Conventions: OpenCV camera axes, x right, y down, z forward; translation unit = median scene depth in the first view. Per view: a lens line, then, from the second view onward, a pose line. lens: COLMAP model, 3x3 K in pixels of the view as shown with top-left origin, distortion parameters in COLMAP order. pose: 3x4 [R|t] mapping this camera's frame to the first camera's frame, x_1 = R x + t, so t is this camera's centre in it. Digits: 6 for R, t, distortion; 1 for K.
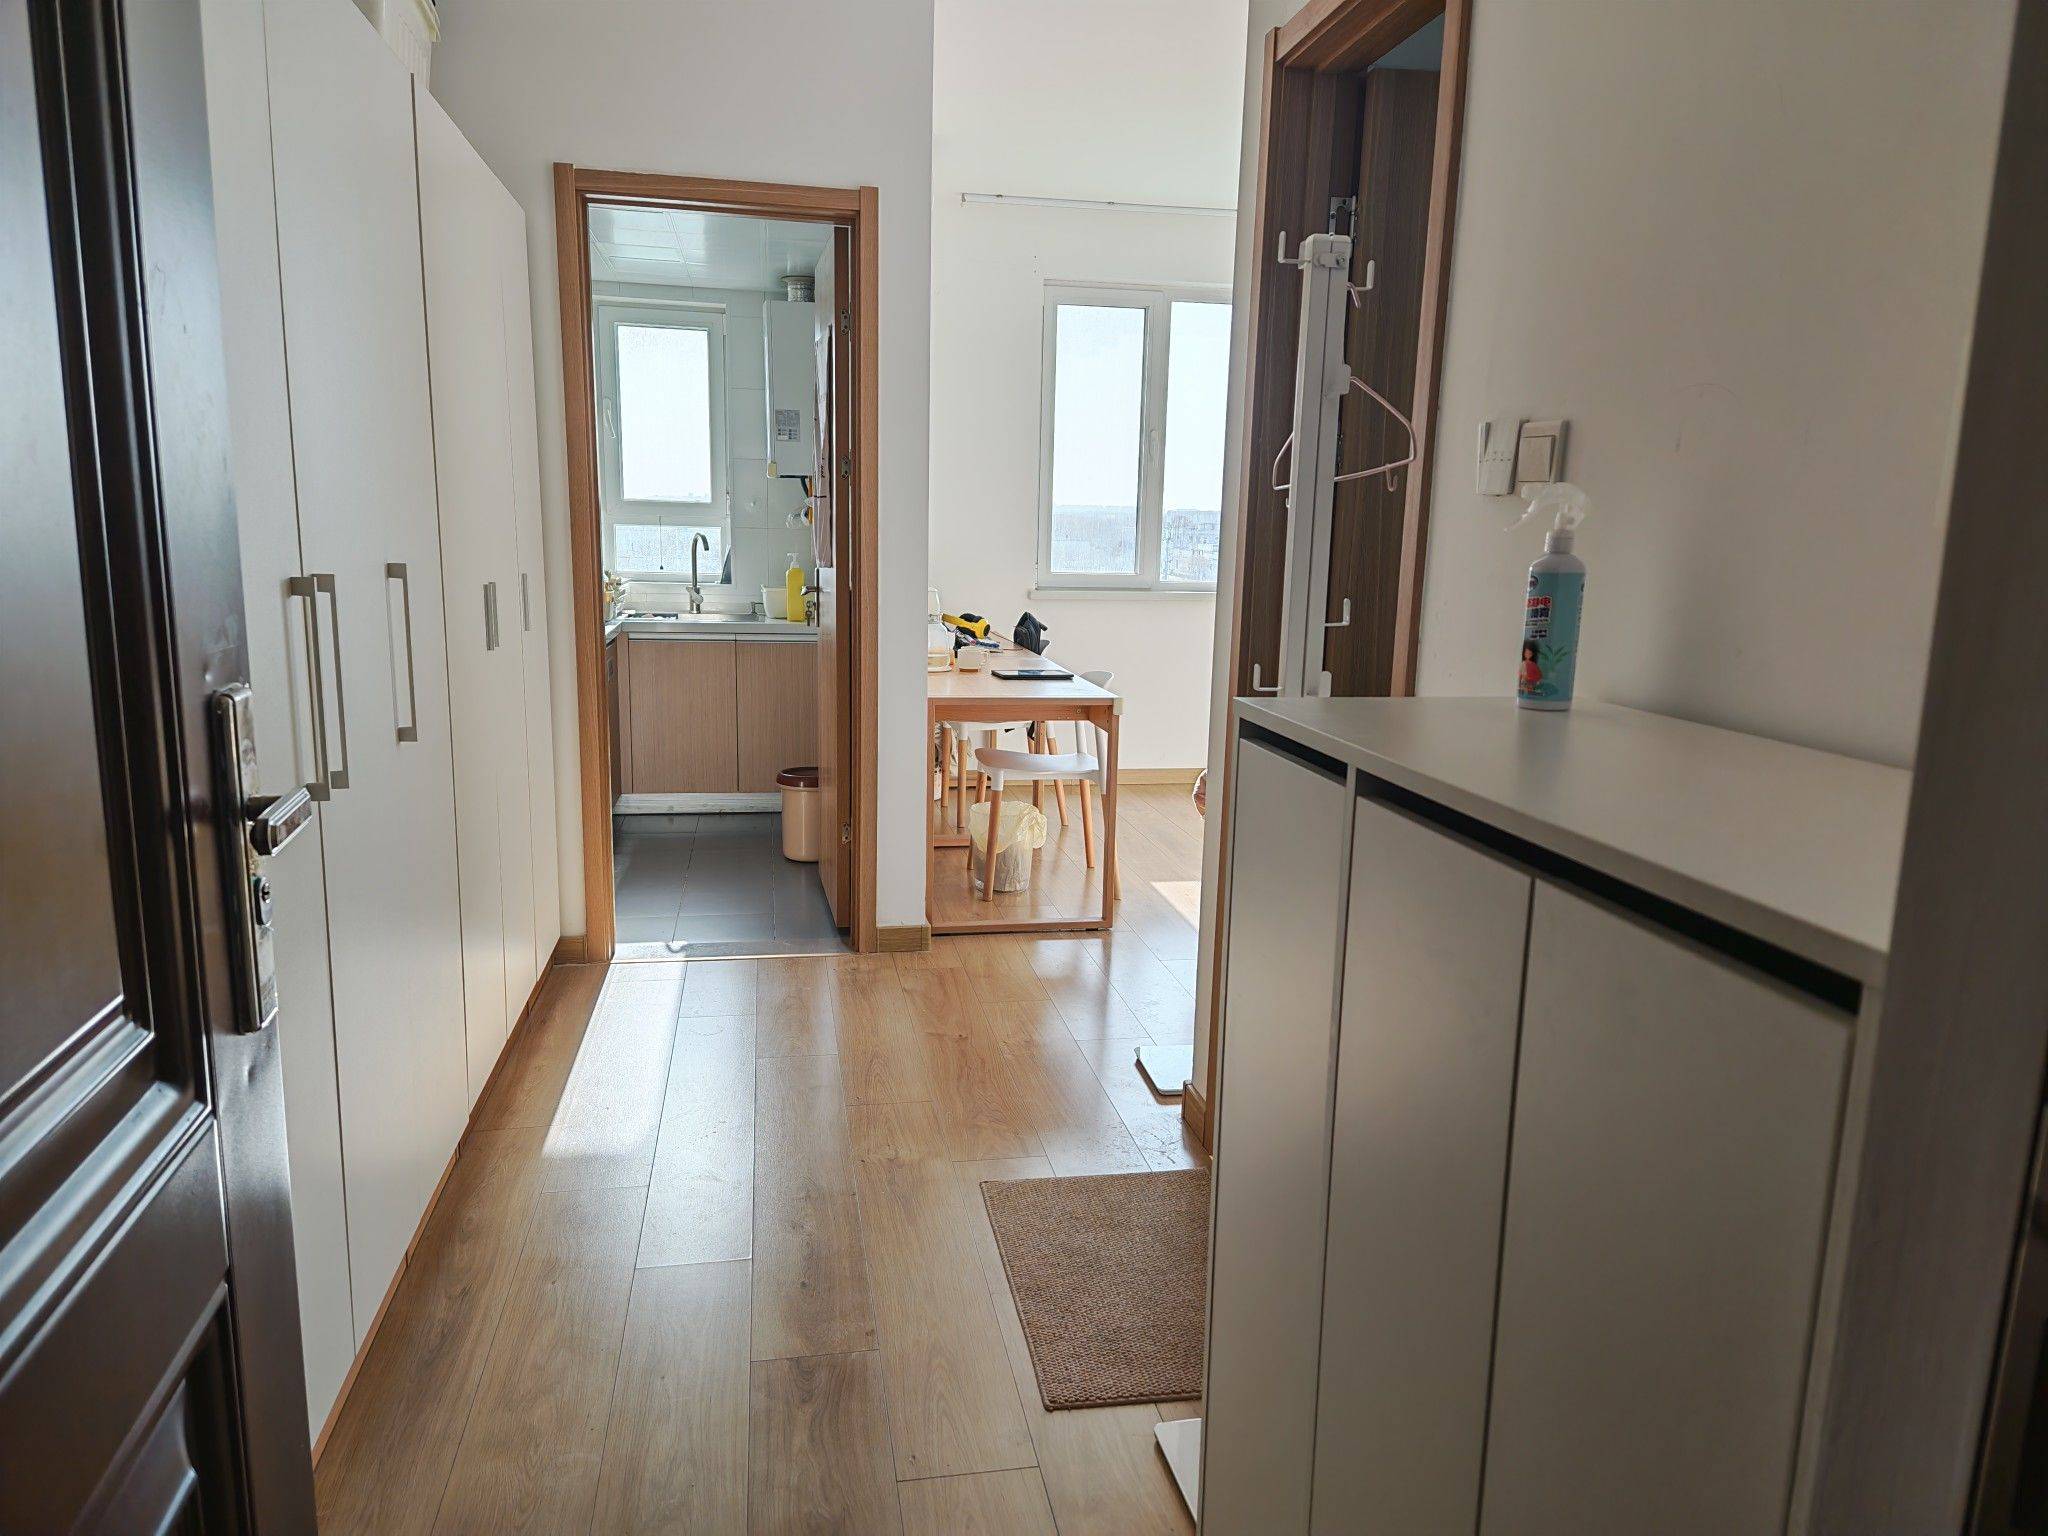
lens RADIAL K [[1393.9, 0, 1018.1], [0, 1393.9, 774.4], [0, 0, 1]] dist [0.042948, -0.001138]
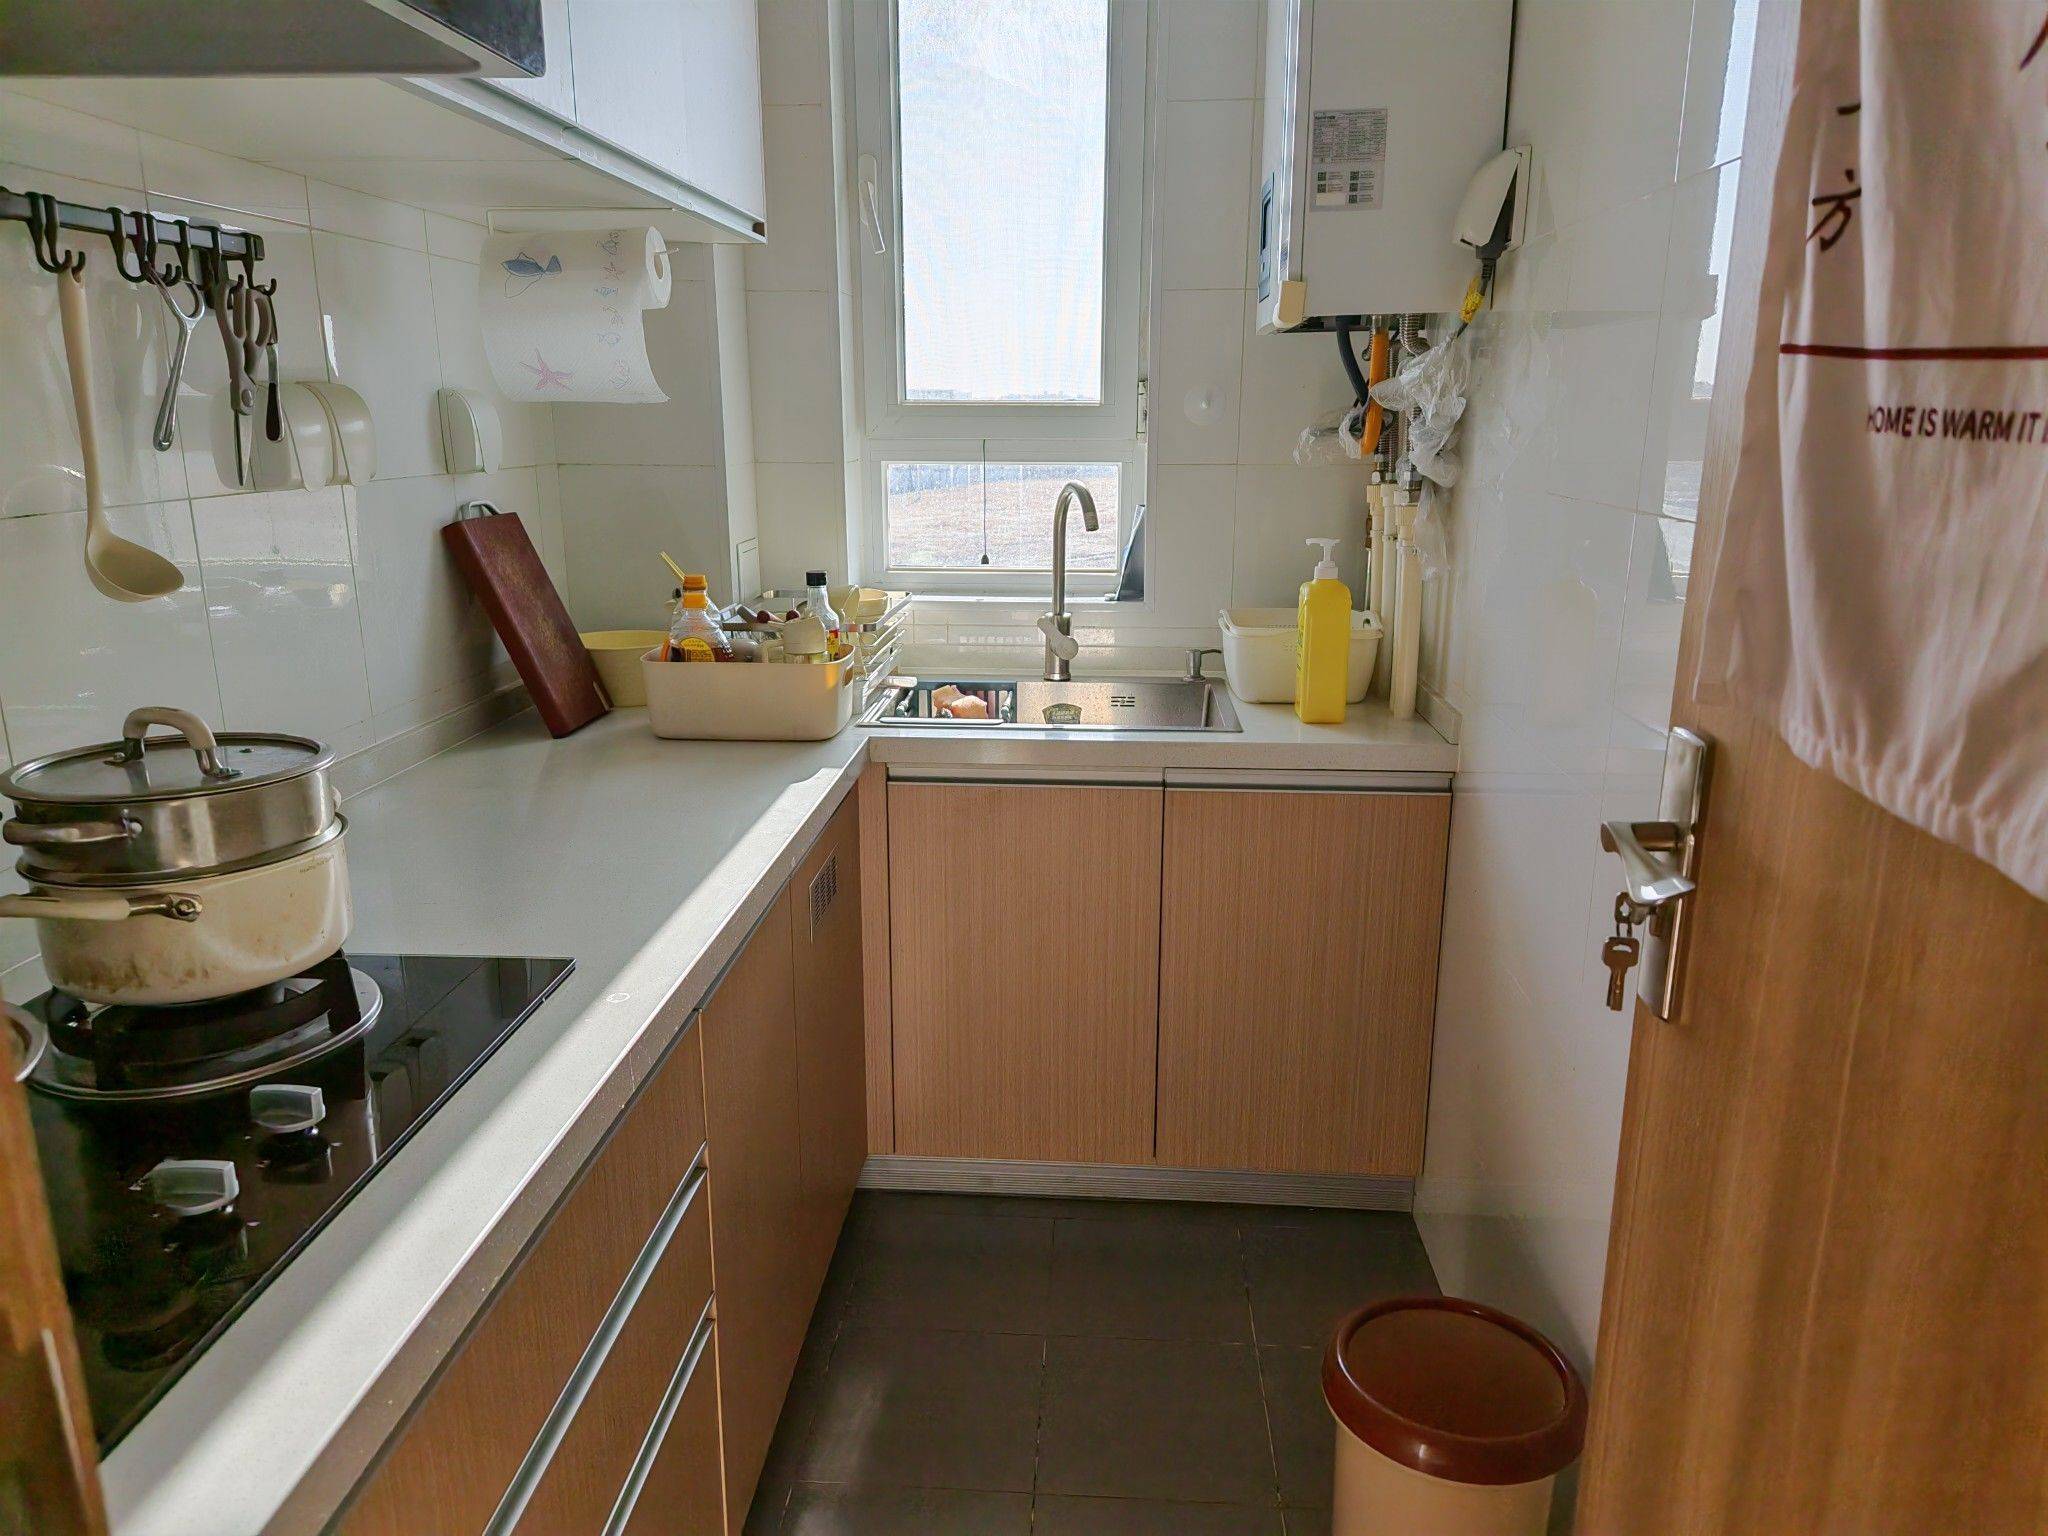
lens RADIAL K [[1393.9, 0, 1022.3], [0, 1393.9, 767.9], [0, 0, 1]] dist [0.042948, -0.001138]
pose [[0.970722, 0.038731, -0.237061, -0.141174], [-0.023504, 0.997494, 0.066726, -0.114842], [0.239051, -0.059201, 0.969201, 0.591485]]
